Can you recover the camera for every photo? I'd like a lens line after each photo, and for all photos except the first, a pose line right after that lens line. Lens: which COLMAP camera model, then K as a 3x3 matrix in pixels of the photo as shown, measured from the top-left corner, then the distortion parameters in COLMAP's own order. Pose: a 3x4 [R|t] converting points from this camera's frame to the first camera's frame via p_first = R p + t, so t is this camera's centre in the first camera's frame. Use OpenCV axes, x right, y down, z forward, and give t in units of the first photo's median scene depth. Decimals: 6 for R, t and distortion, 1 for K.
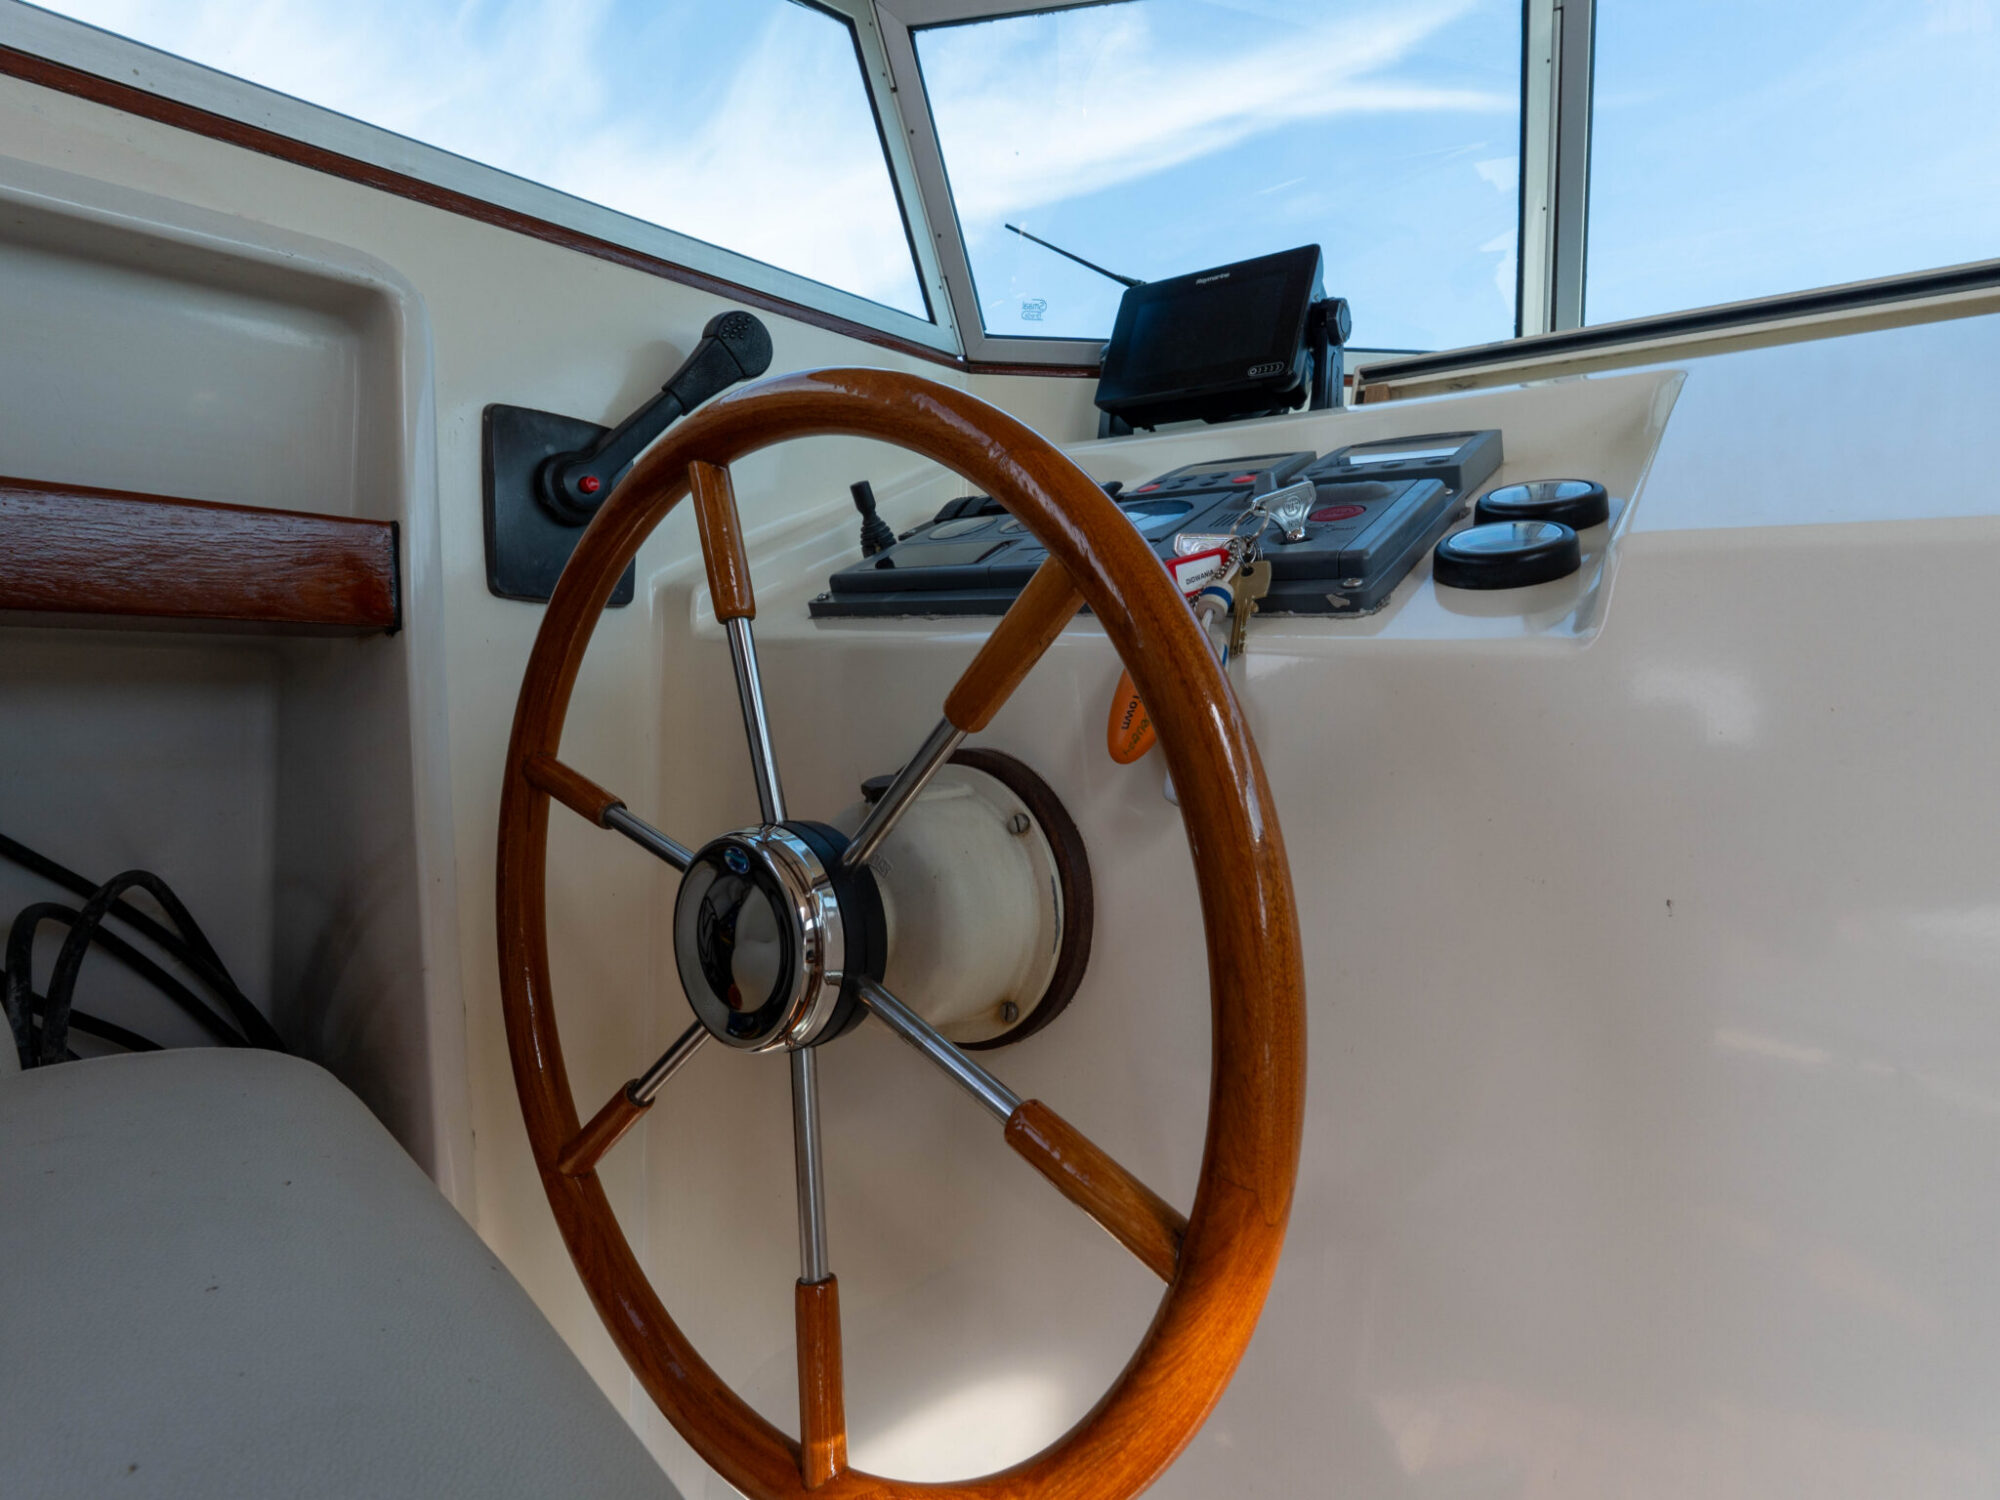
lens RADIAL K [[944.1, 0, 996.8], [0, 944.1, 746.7], [0, 0, 1]] dist [-0.006850, -0.000419]
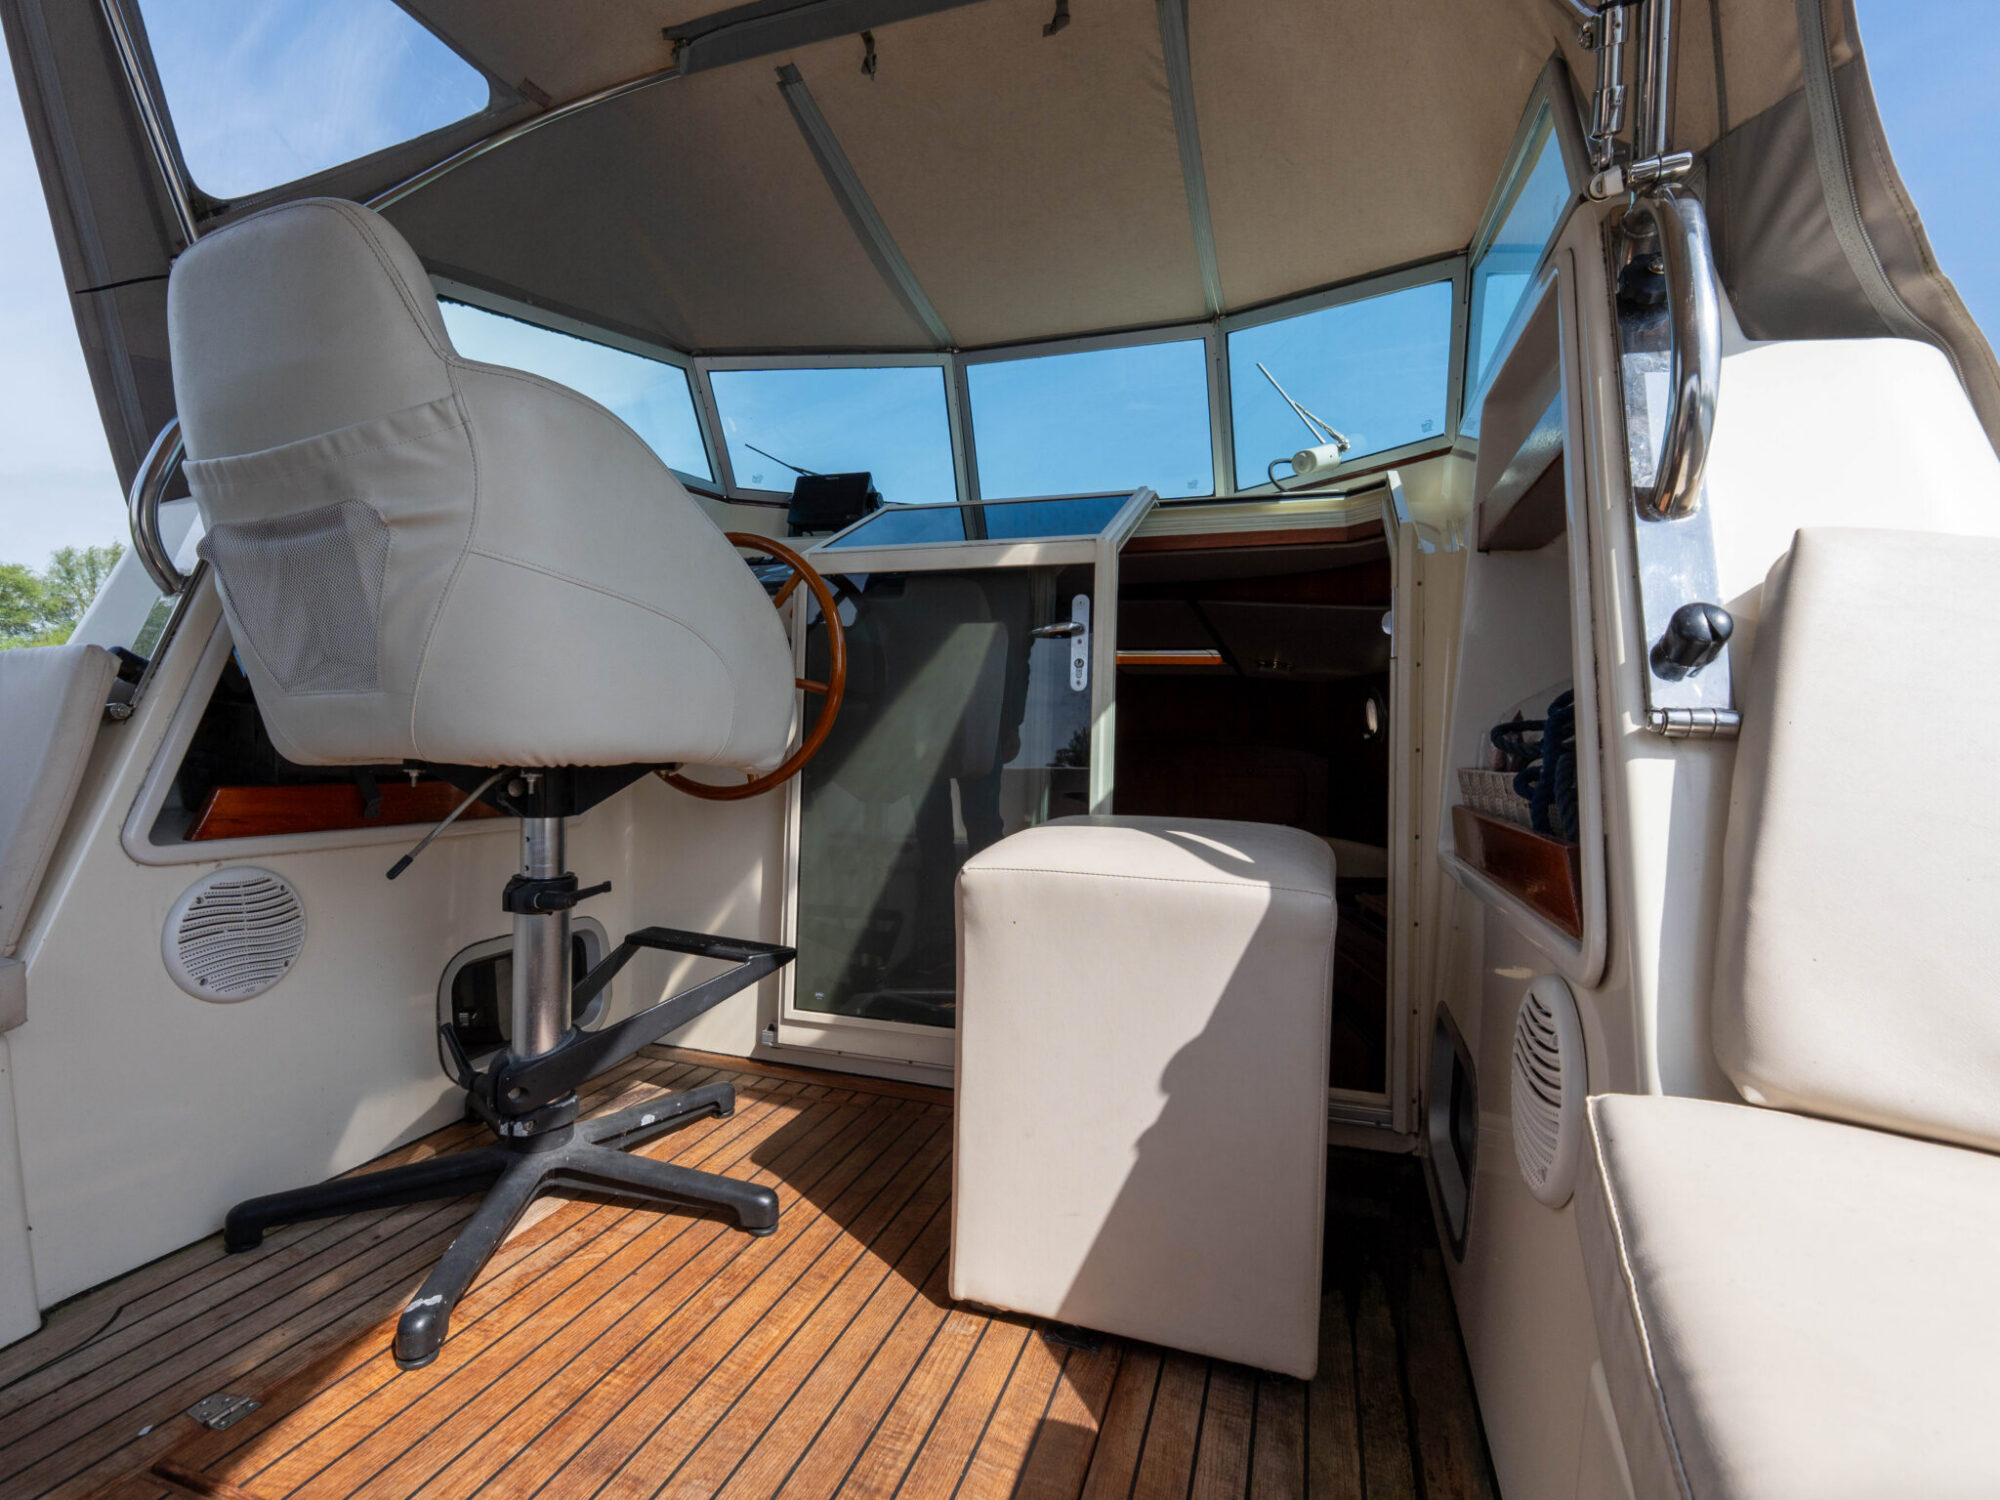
lens RADIAL K [[944.1, 0, 996.8], [0, 944.1, 746.7], [0, 0, 1]] dist [-0.006850, -0.000419]
pose [[0.938029, -0.025943, 0.345586, -0.274772], [0.046982, 0.997508, -0.052641, 0.417921], [-0.343359, 0.065615, 0.936910, -1.616722]]
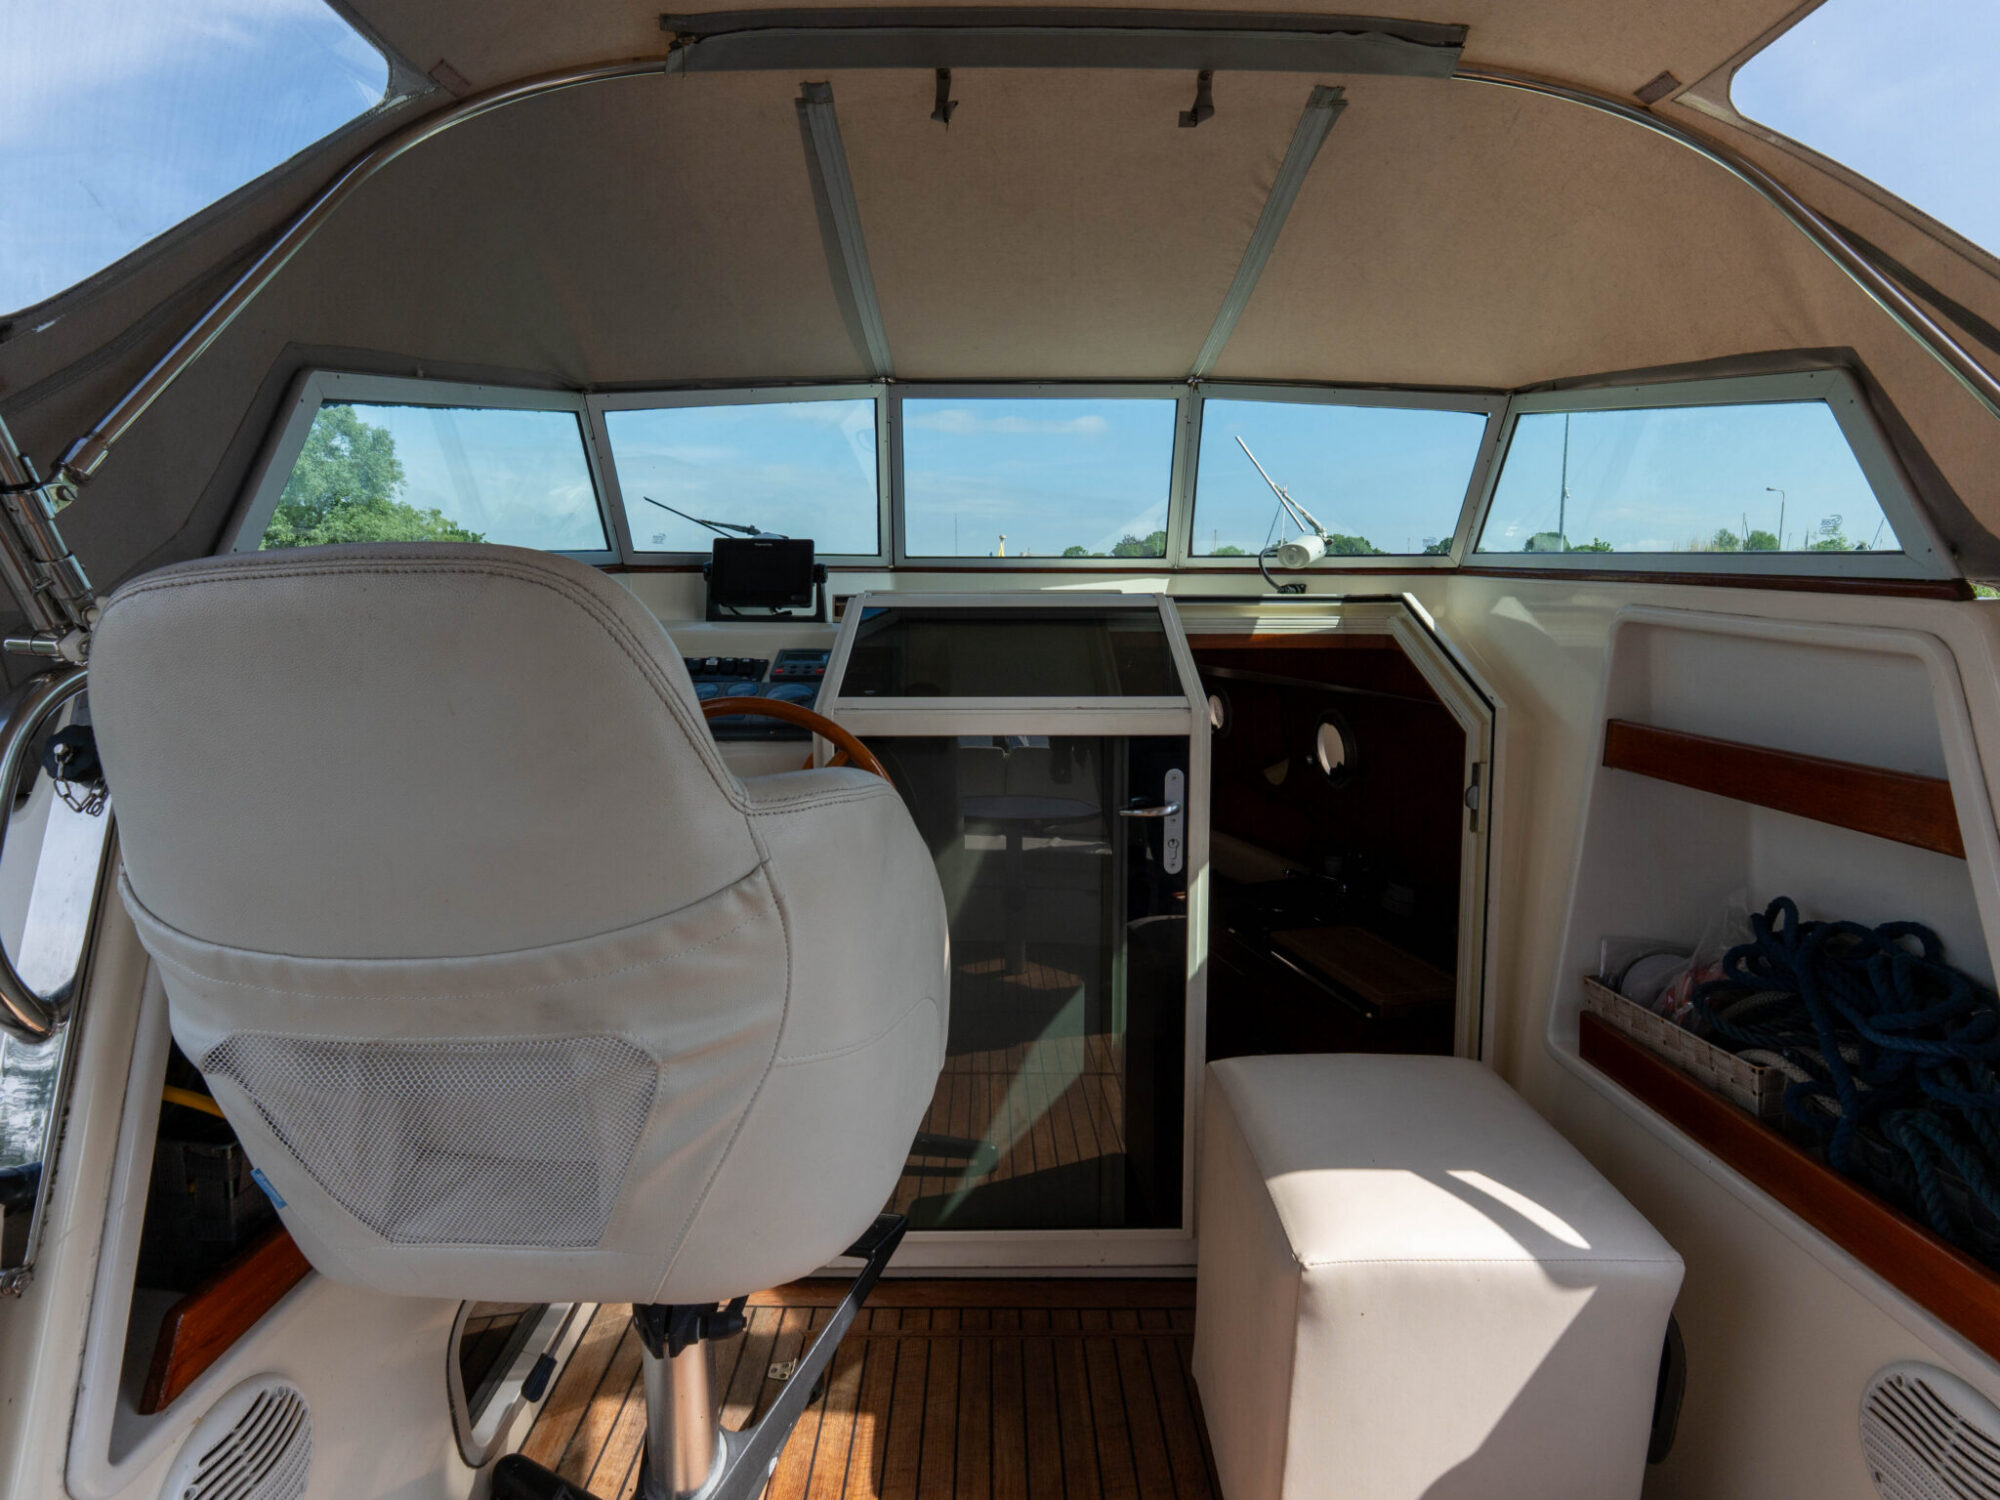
lens RADIAL K [[944.1, 0, 996.8], [0, 944.1, 746.7], [0, 0, 1]] dist [-0.006850, -0.000419]
pose [[0.774318, -0.128427, 0.619627, -0.778150], [0.081927, 0.991293, 0.103080, -0.233602], [-0.627471, -0.029052, 0.778098, -1.050769]]
